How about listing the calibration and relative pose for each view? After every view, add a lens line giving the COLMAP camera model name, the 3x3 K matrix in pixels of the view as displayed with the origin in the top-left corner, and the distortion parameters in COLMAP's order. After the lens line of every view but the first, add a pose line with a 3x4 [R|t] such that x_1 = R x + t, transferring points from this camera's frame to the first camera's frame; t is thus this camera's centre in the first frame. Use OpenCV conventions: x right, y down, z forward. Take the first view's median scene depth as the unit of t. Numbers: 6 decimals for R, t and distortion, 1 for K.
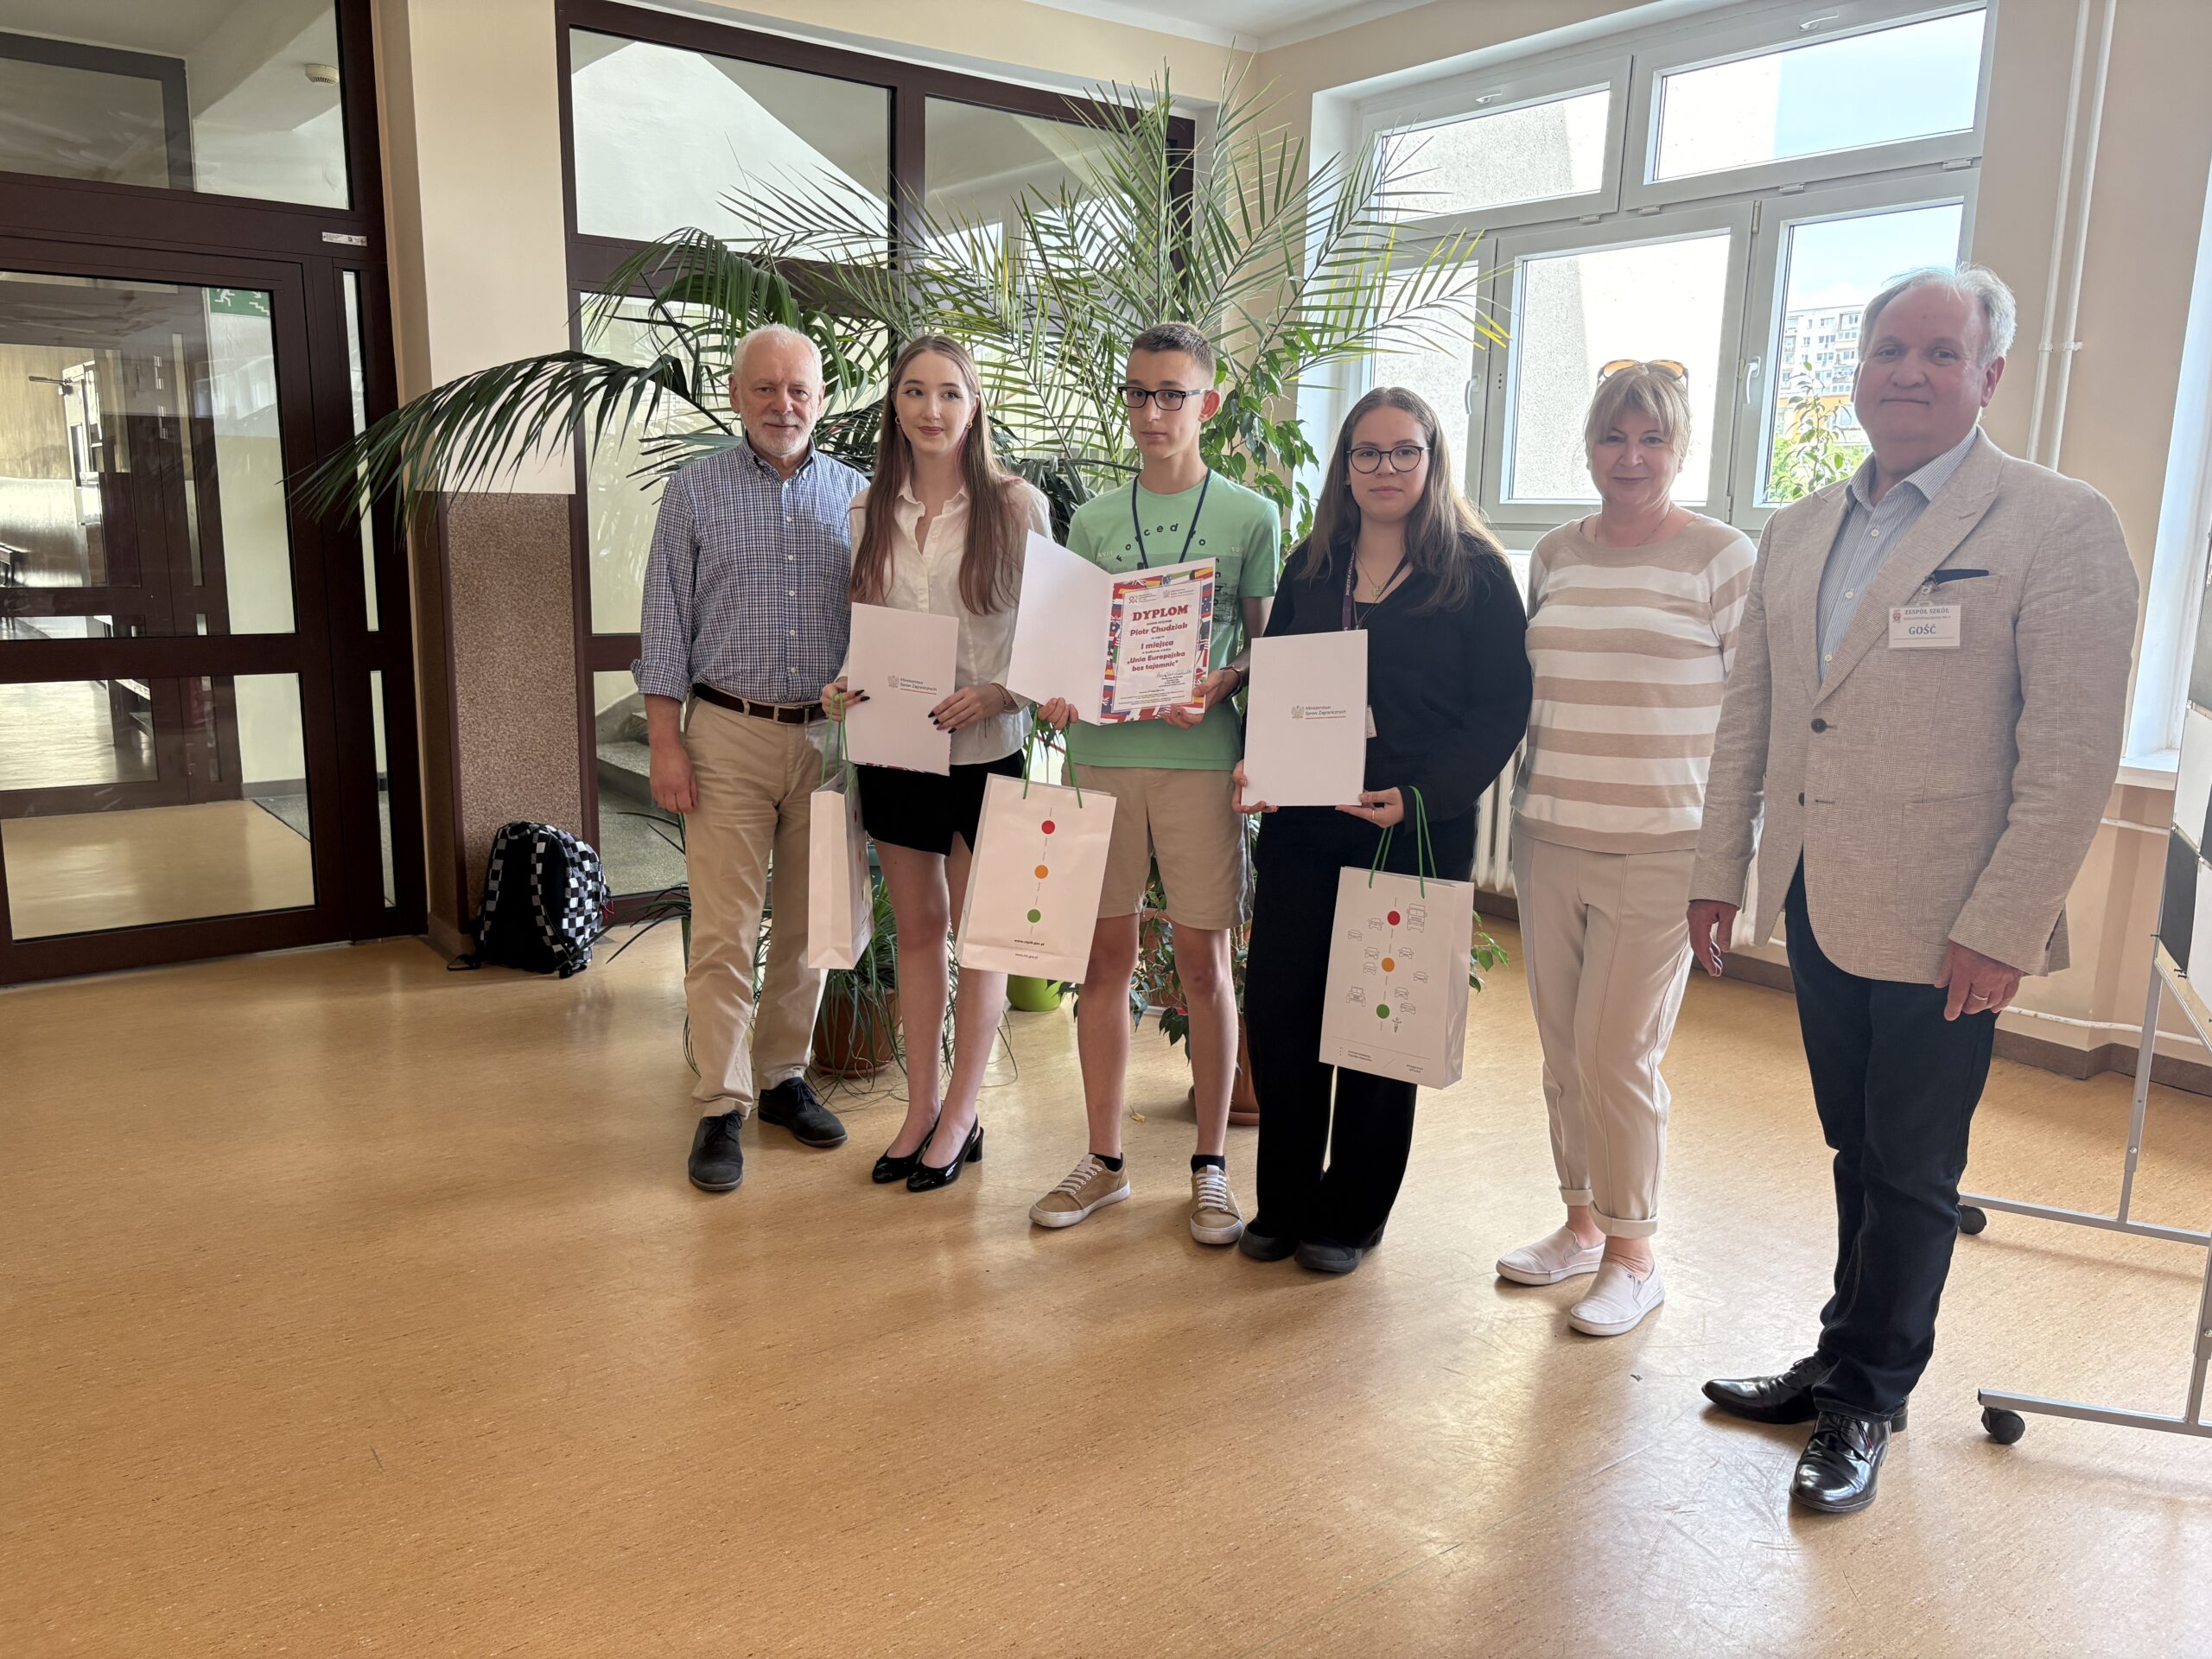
lens RADIAL K [[1699.5, 0, 1104.7], [0, 1699.5, 832.6], [0, 0, 1]] dist [0.014756, -0.001088]
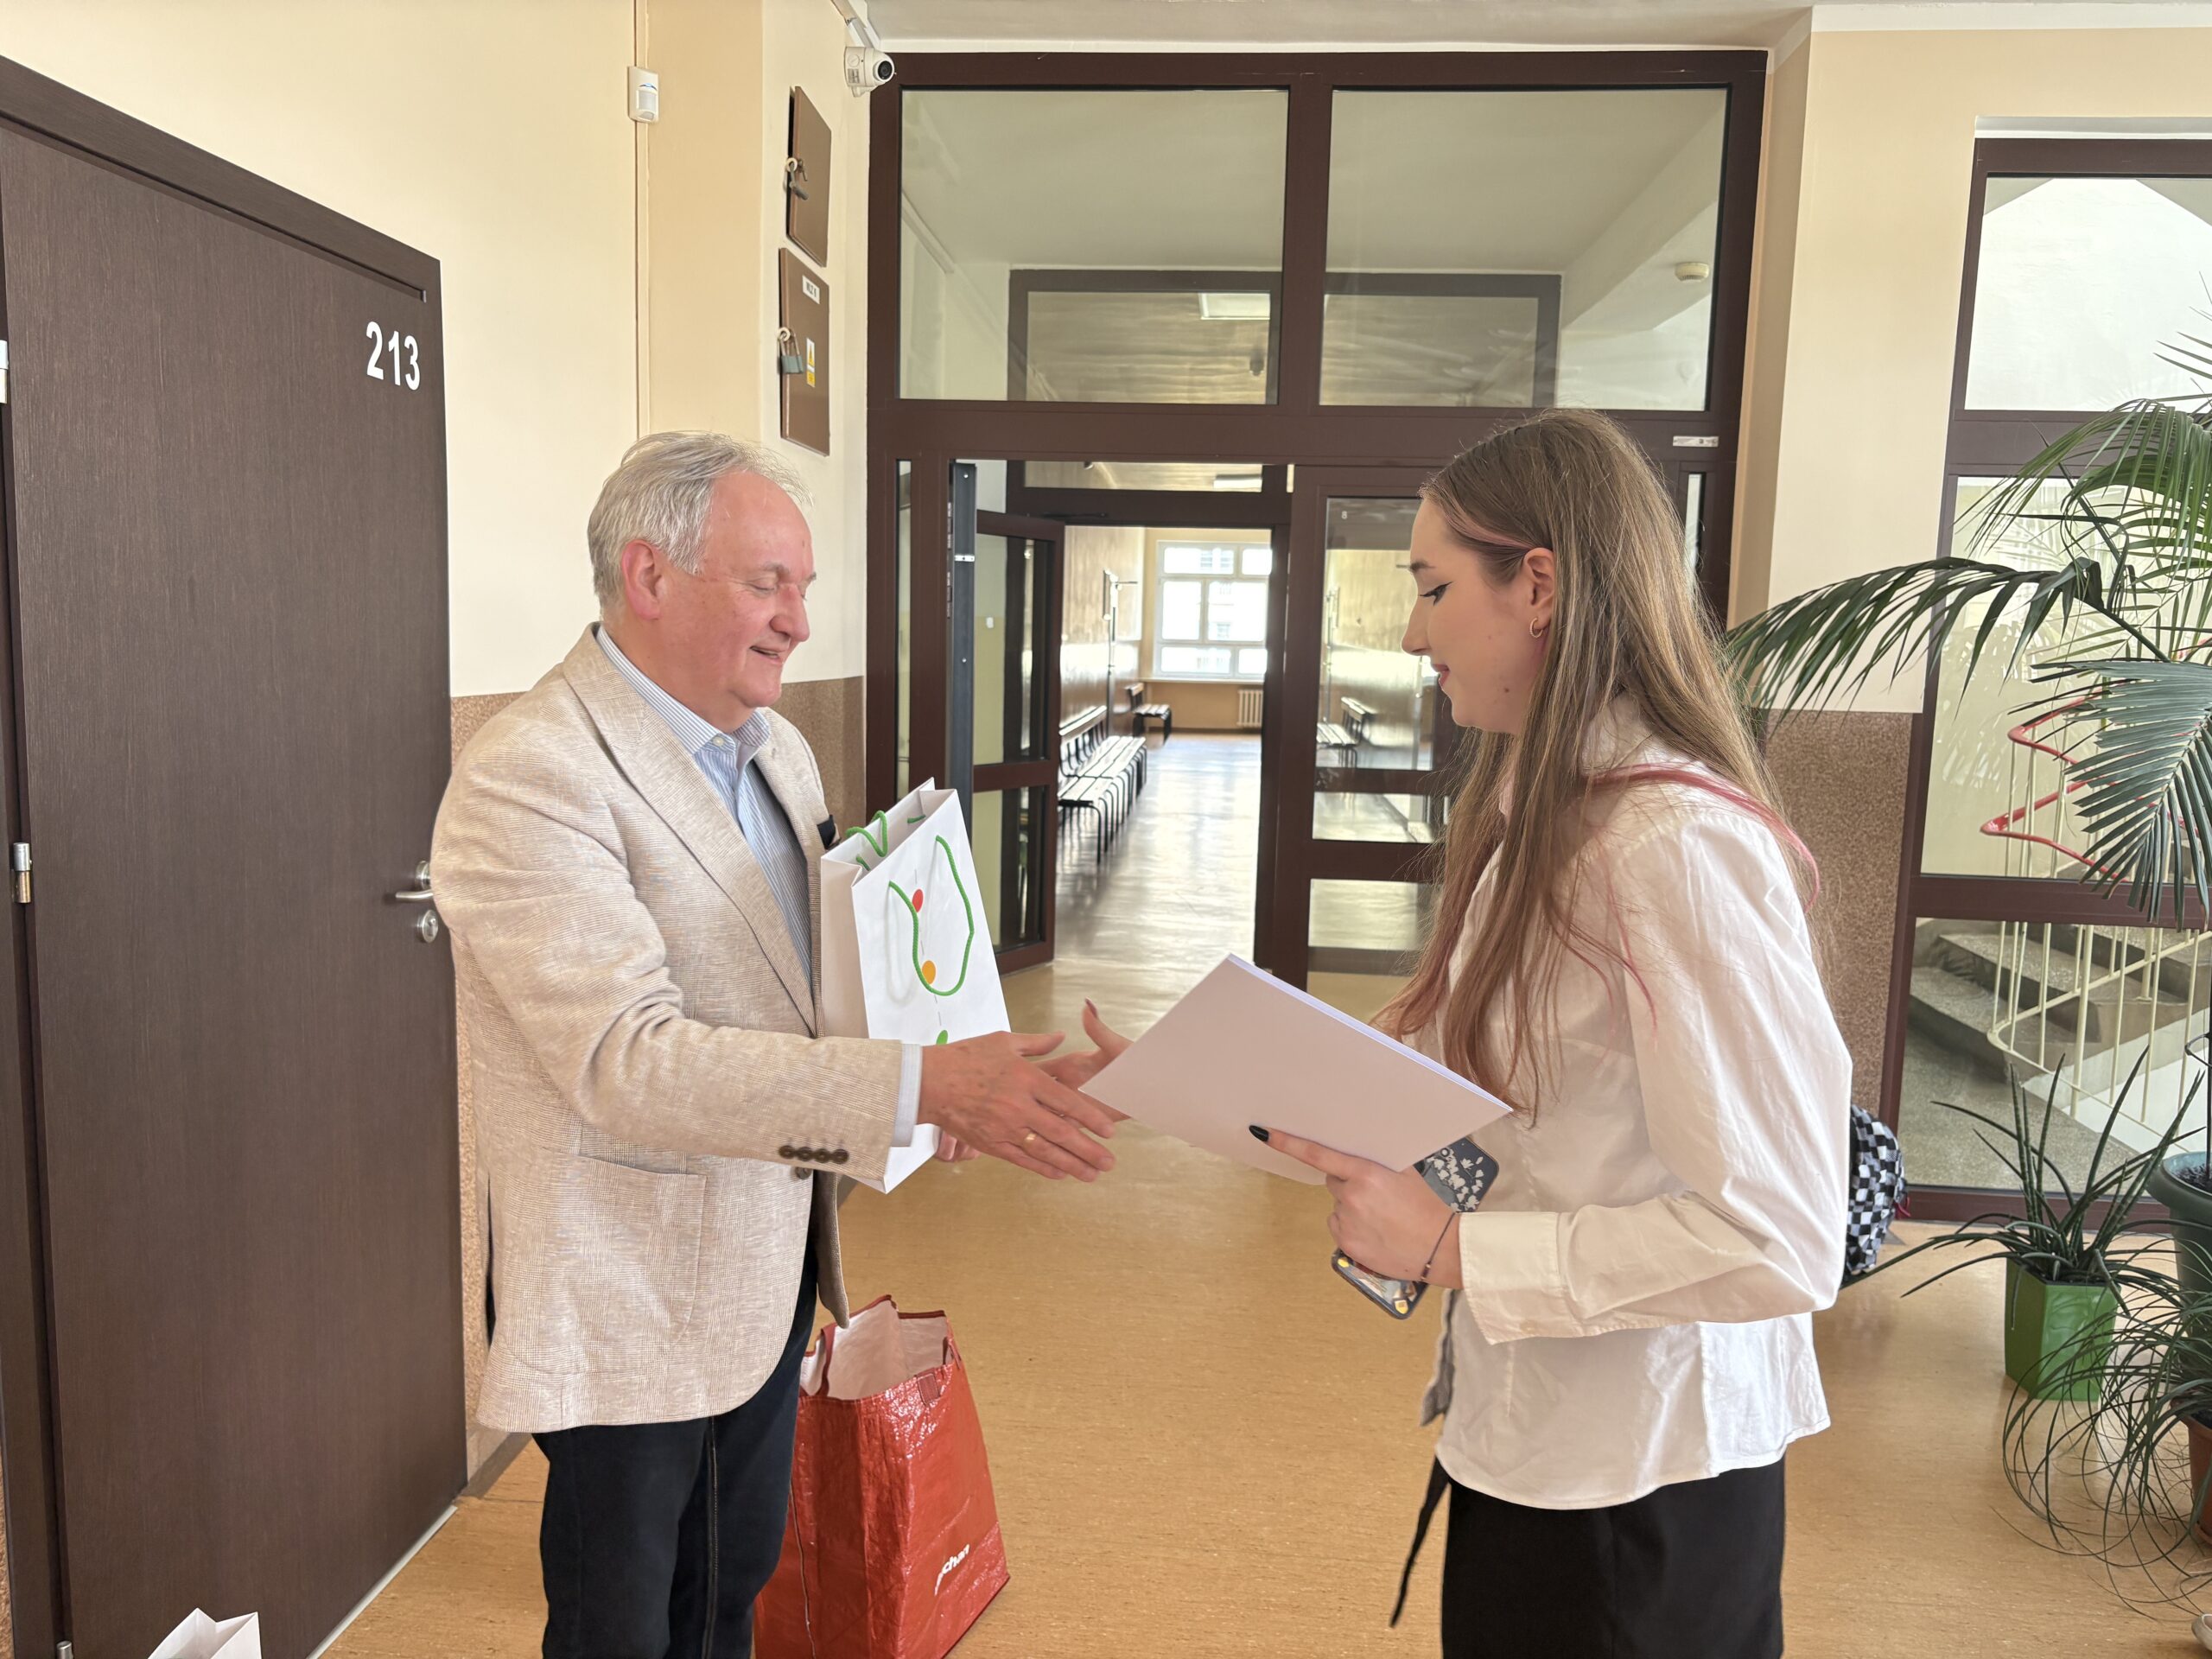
lens RADIAL K [[1679.8, 0, 1100.0], [0, 1679.8, 835.9], [0, 0, 1]] dist [0.062500, -0.065723]
pose [[0.750555, 0.082976, -0.655577, -0.059283], [-0.137089, 0.990053, -0.031641, -0.055672], [0.646431, 0.113621, 0.754465, 0.105614]]
